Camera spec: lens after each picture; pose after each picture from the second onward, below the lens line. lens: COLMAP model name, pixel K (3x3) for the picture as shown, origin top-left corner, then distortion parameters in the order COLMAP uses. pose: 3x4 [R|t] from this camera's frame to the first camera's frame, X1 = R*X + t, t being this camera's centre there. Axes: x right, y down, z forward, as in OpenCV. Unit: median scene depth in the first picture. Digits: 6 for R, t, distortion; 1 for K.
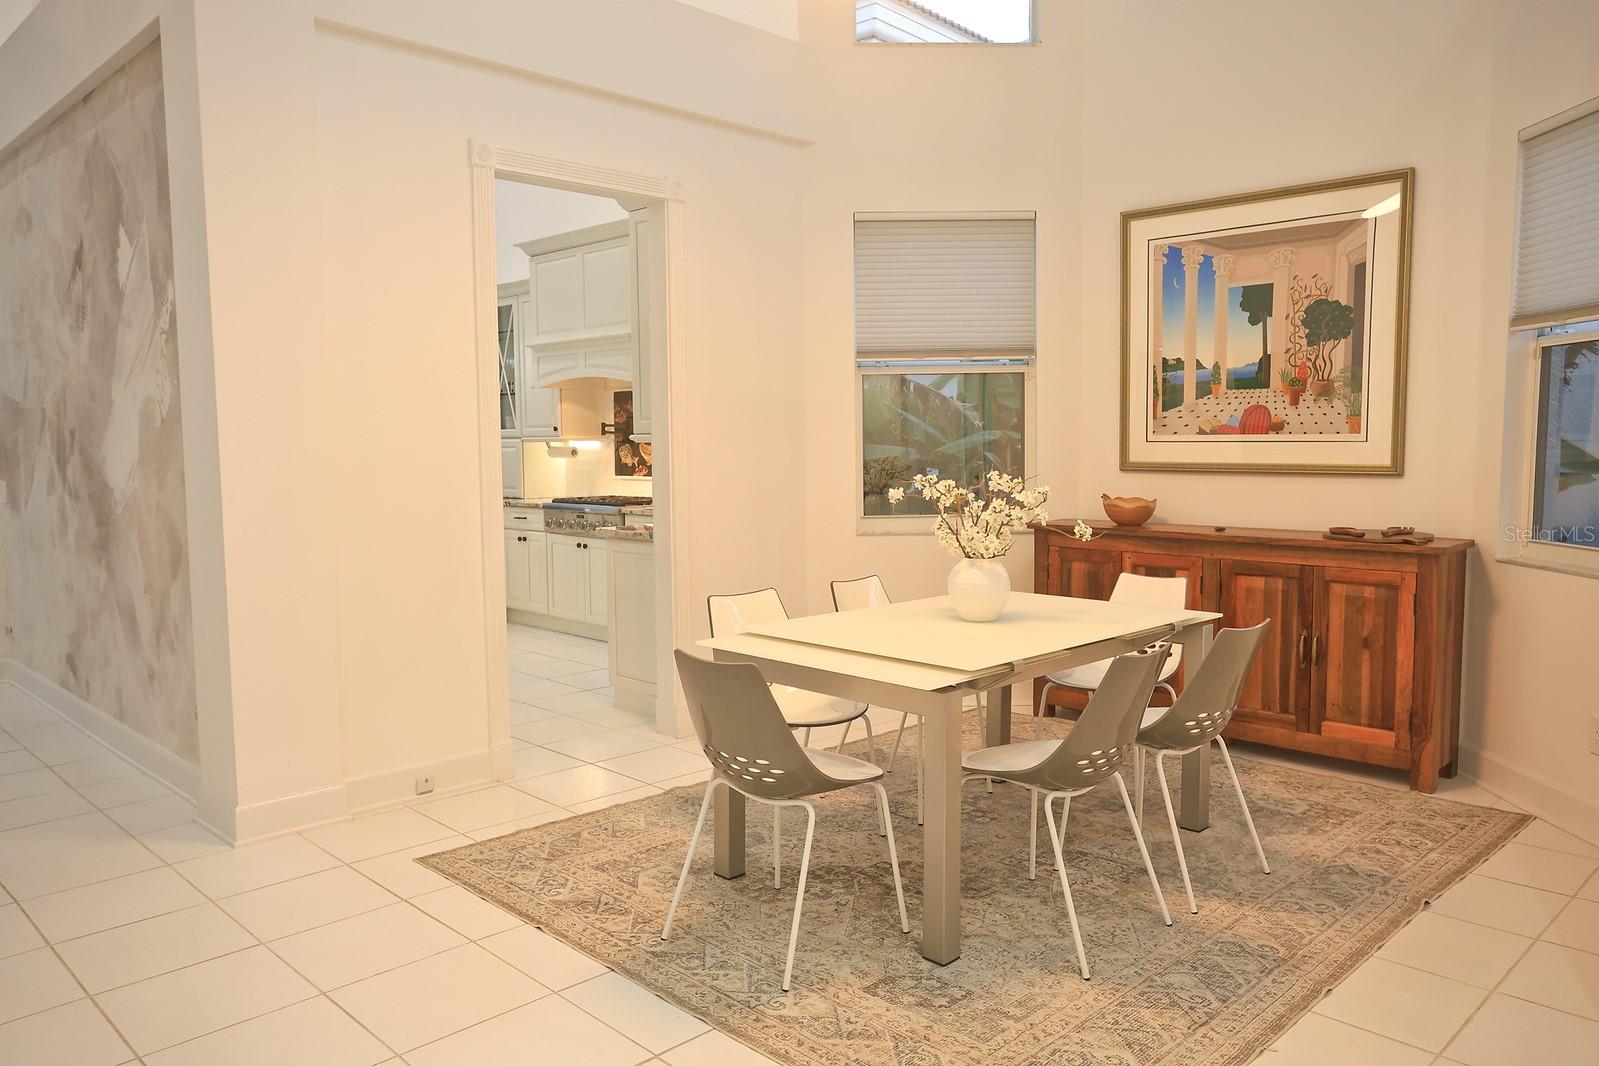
lens RADIAL K [[1161.3, 0, 799.1], [0, 1161.3, 536.2], [0, 0, 1]] dist [-0.035057, 0.047575]
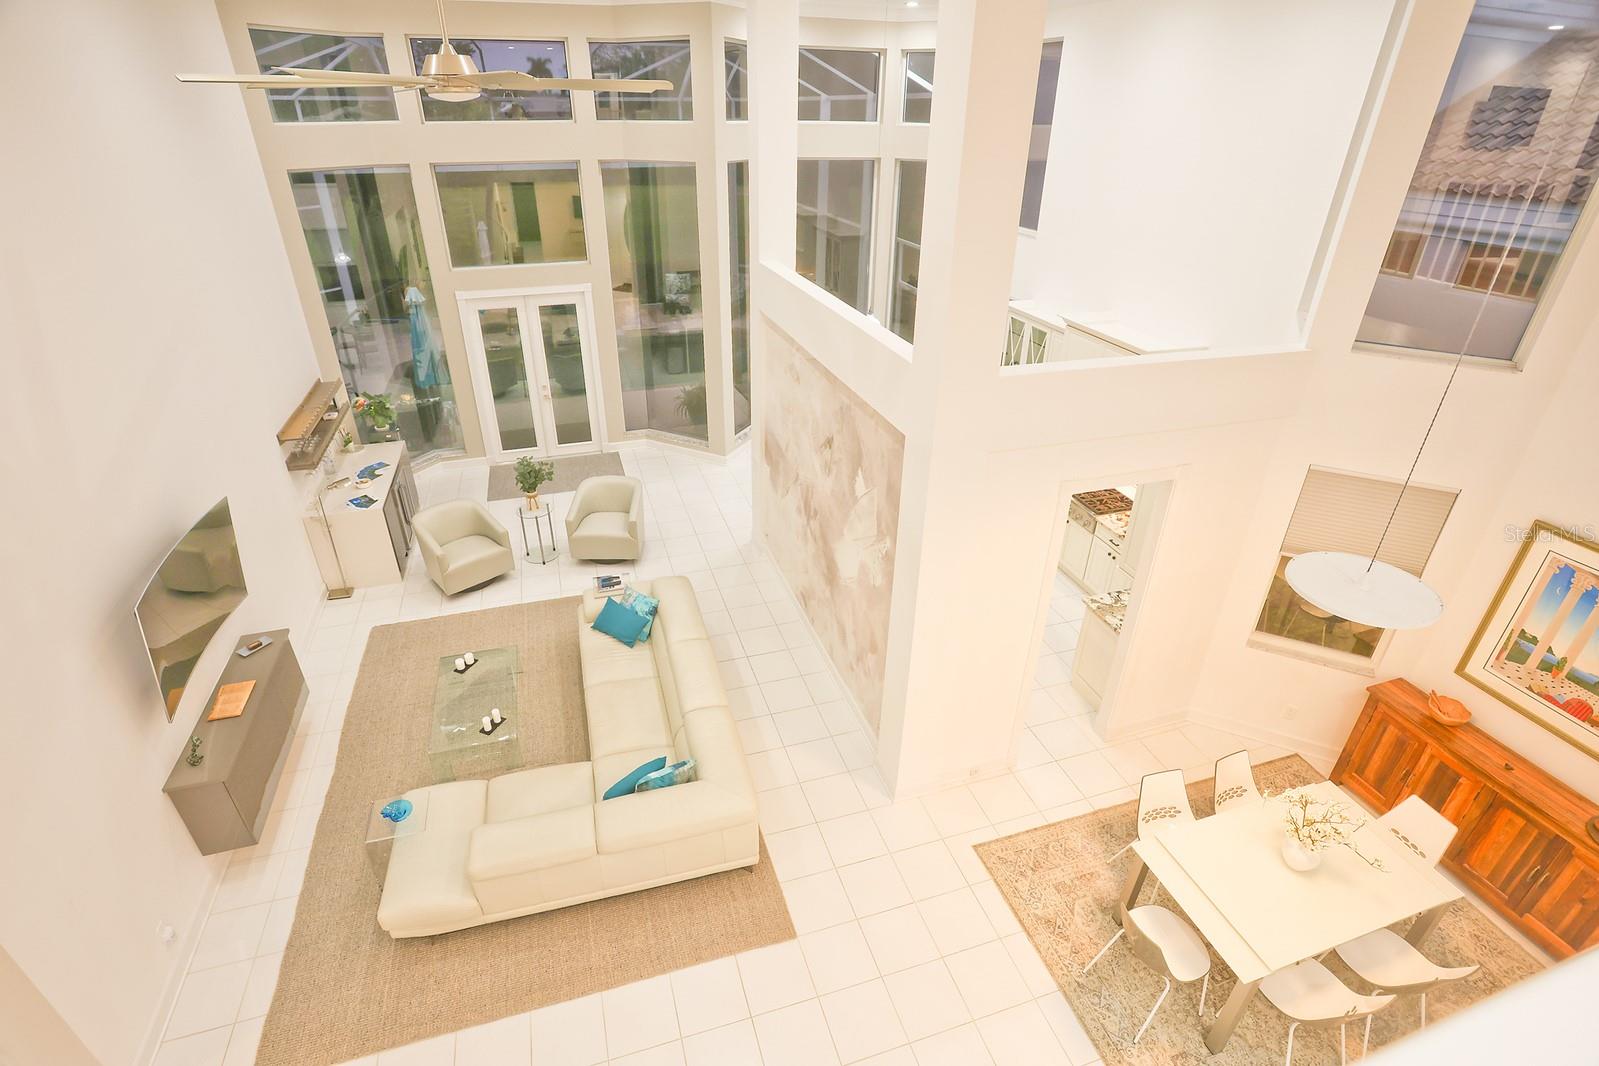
lens RADIAL K [[770.4, 0, 795.8], [0, 770.4, 533.0], [0, 0, 1]] dist [-0.061622, 0.020077]
pose [[0.890151, 0.238084, -0.388519, -0.147185], [-0.057630, 0.904617, 0.422311, -0.586924], [0.452007, -0.353530, 0.818967, -0.082176]]
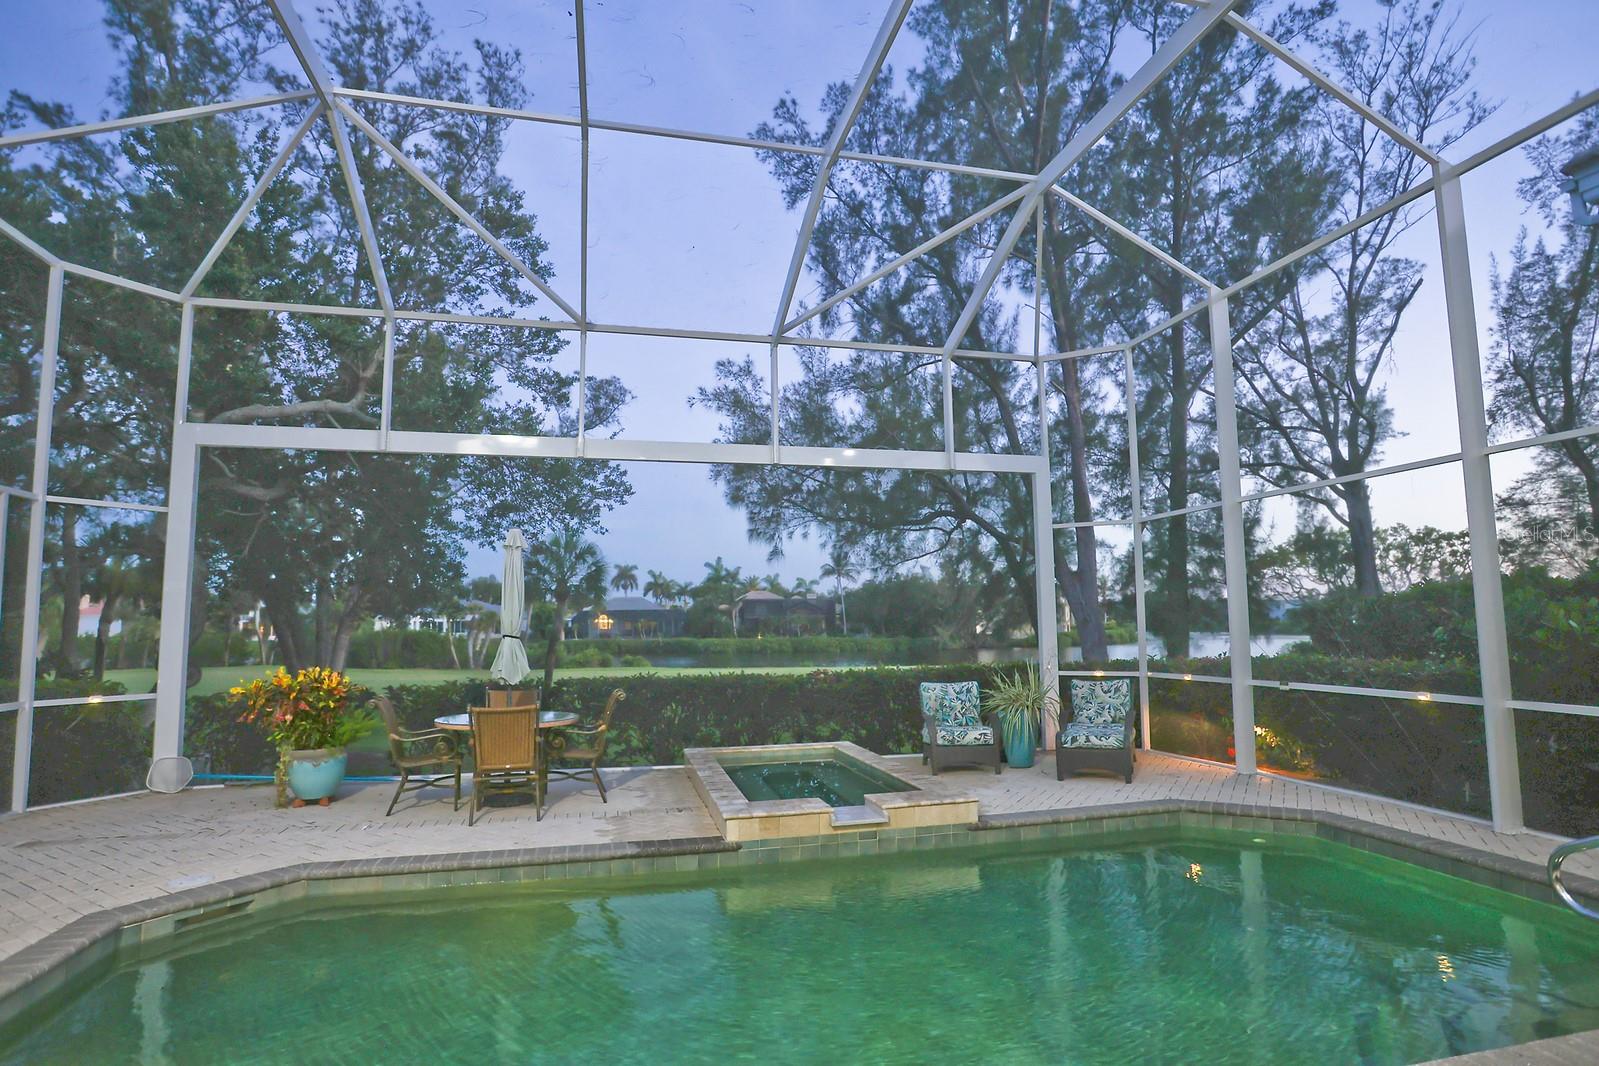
lens RADIAL K [[829.6, 0, 805.0], [0, 829.6, 532.5], [0, 0, 1]] dist [-0.063476, 0.027977]
pose [[0.858127, -0.059724, -0.509952, -1.742532], [-0.036764, 0.983515, -0.177051, -0.120580], [0.512120, 0.170680, 0.841785, 1.462765]]
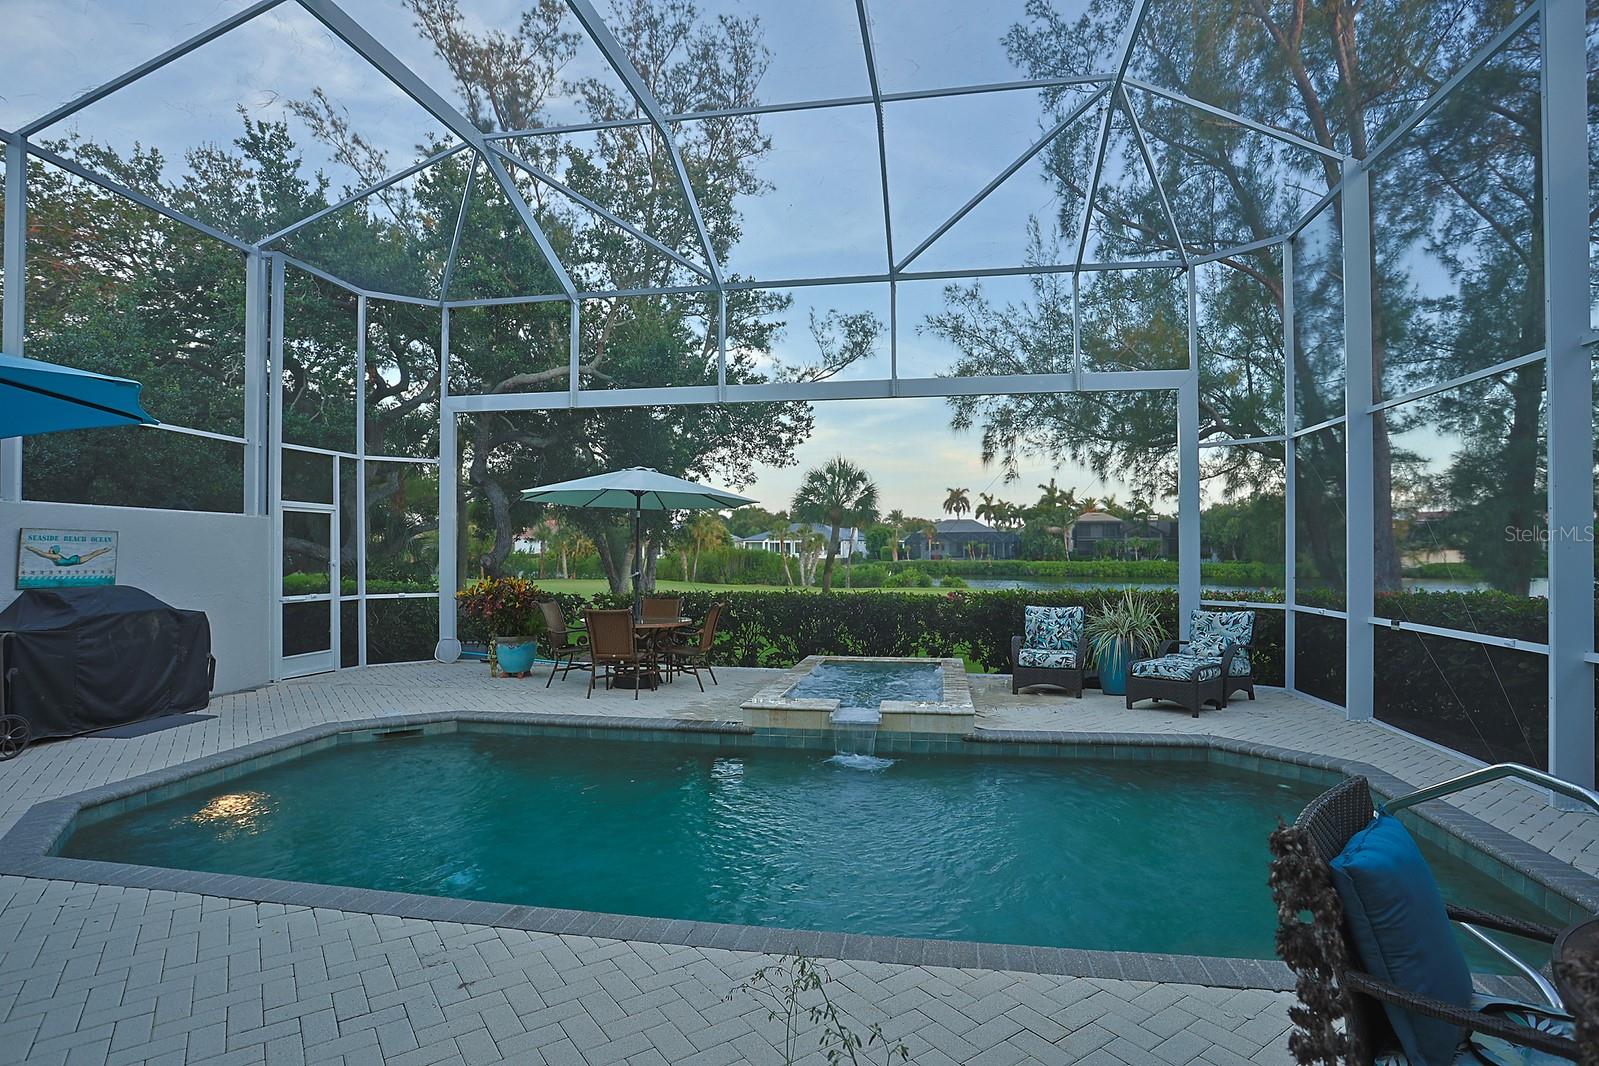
lens RADIAL K [[823.3, 0, 794.2], [0, 823.3, 534.5], [0, 0, 1]] dist [-0.065764, 0.022036]
pose [[0.571393, -0.007389, -0.820643, -1.286830], [-0.071119, 0.995752, -0.058484, -0.140890], [0.817589, 0.091780, 0.568441, 1.686325]]
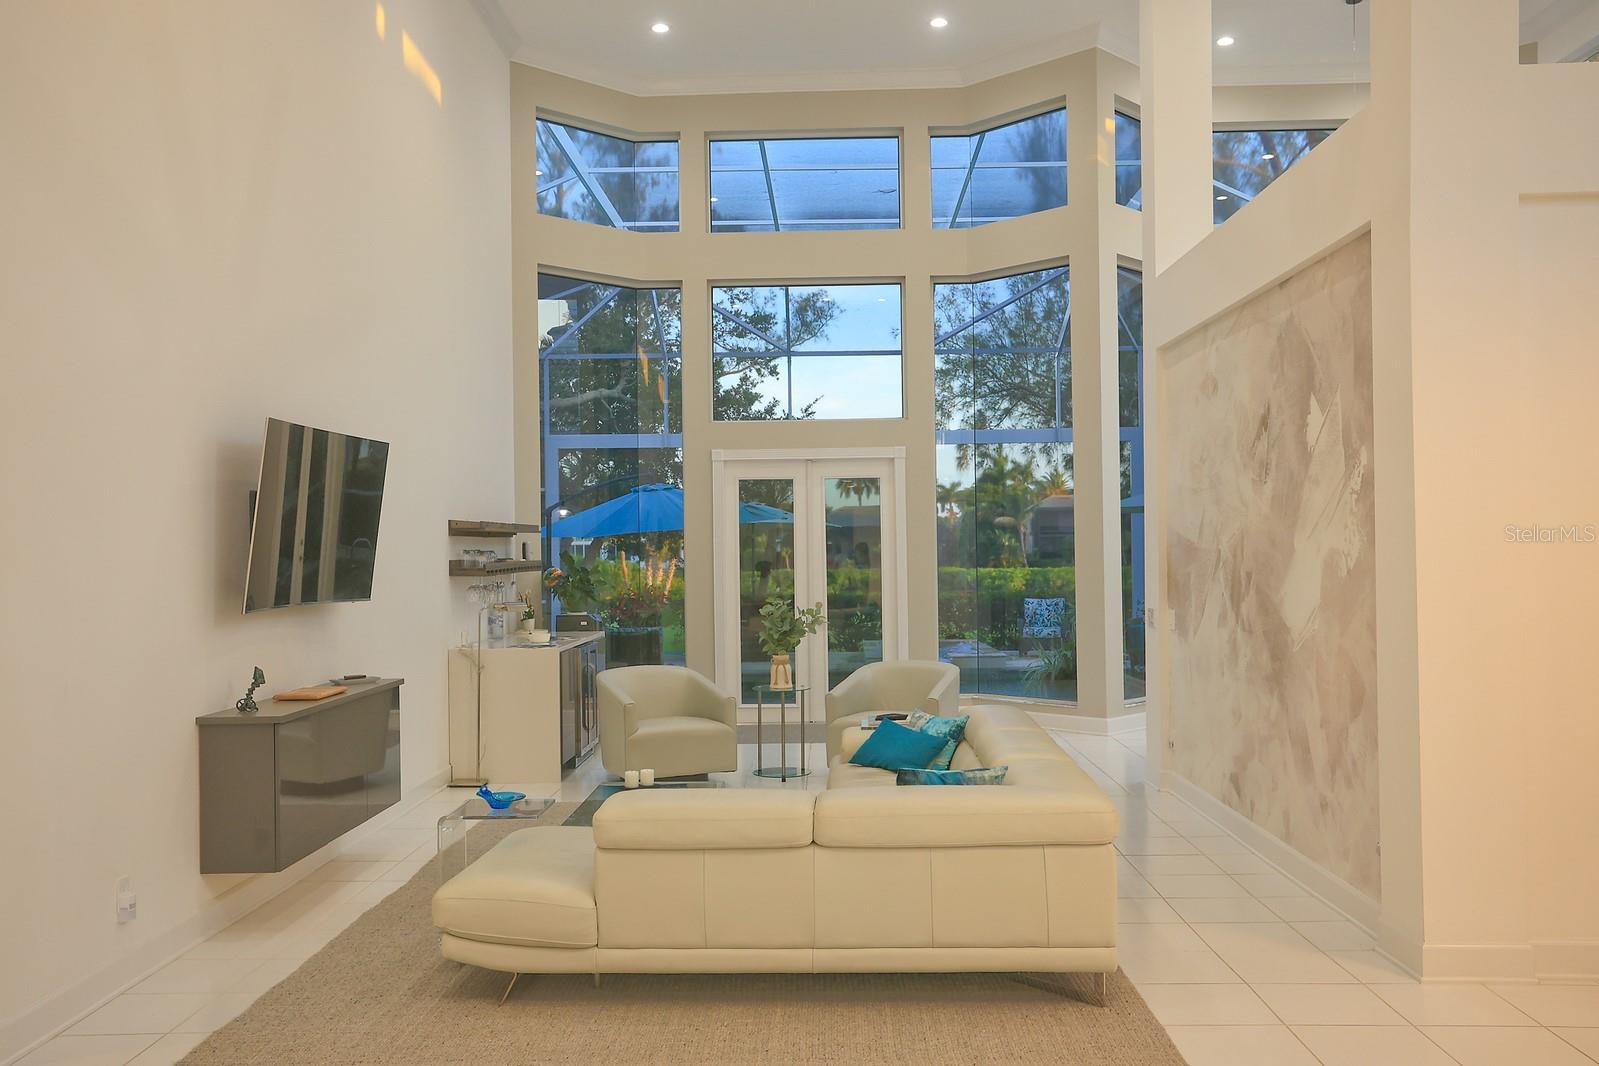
lens RADIAL K [[1374.9, 0, 798.3], [0, 1374.9, 532.7], [0, 0, 1]] dist [-0.005331, 0.061809]
pose [[0.696865, -0.008458, -0.717152, 0.016453], [-0.054754, 0.996385, -0.064957, -0.019243], [0.715109, 0.084533, 0.693883, -0.227173]]
